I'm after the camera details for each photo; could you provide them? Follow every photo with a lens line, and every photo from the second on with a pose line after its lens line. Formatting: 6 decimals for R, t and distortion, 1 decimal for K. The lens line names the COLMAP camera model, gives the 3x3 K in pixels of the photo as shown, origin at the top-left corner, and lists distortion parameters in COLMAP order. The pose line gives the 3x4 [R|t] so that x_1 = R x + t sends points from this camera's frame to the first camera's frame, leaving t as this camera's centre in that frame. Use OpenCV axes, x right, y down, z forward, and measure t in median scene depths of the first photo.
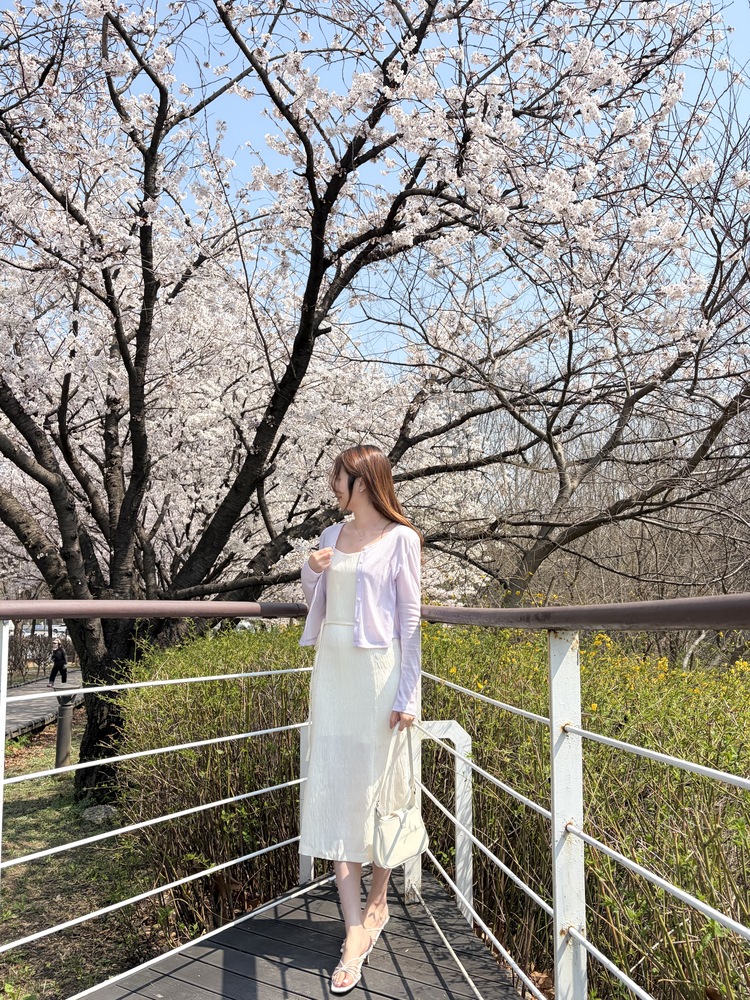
lens RADIAL K [[786.3, 0, 375.0], [0, 786.3, 500.0], [0, 0, 1]] dist [-0.001390, 0.001617]
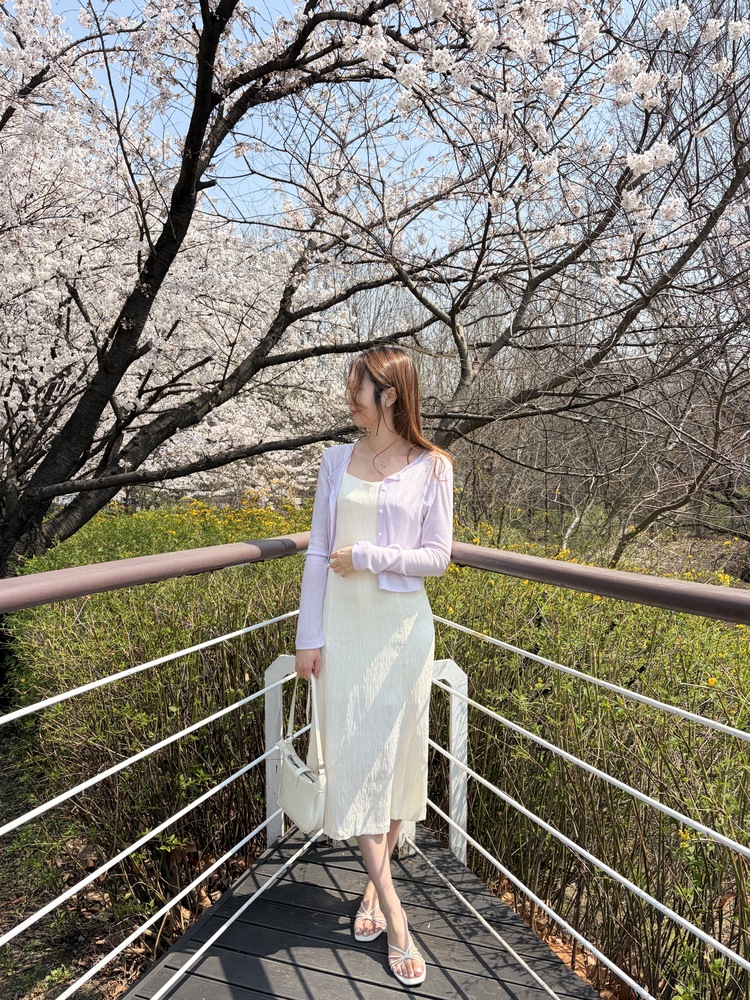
lens RADIAL K [[786.3, 0, 375.0], [0, 786.3, 500.0], [0, 0, 1]] dist [-0.001390, 0.001617]
pose [[0.977605, -0.017214, 0.209742, -0.069710], [-0.017247, 0.986743, 0.161371, -0.016885], [-0.209740, -0.161374, 0.964348, 0.080352]]
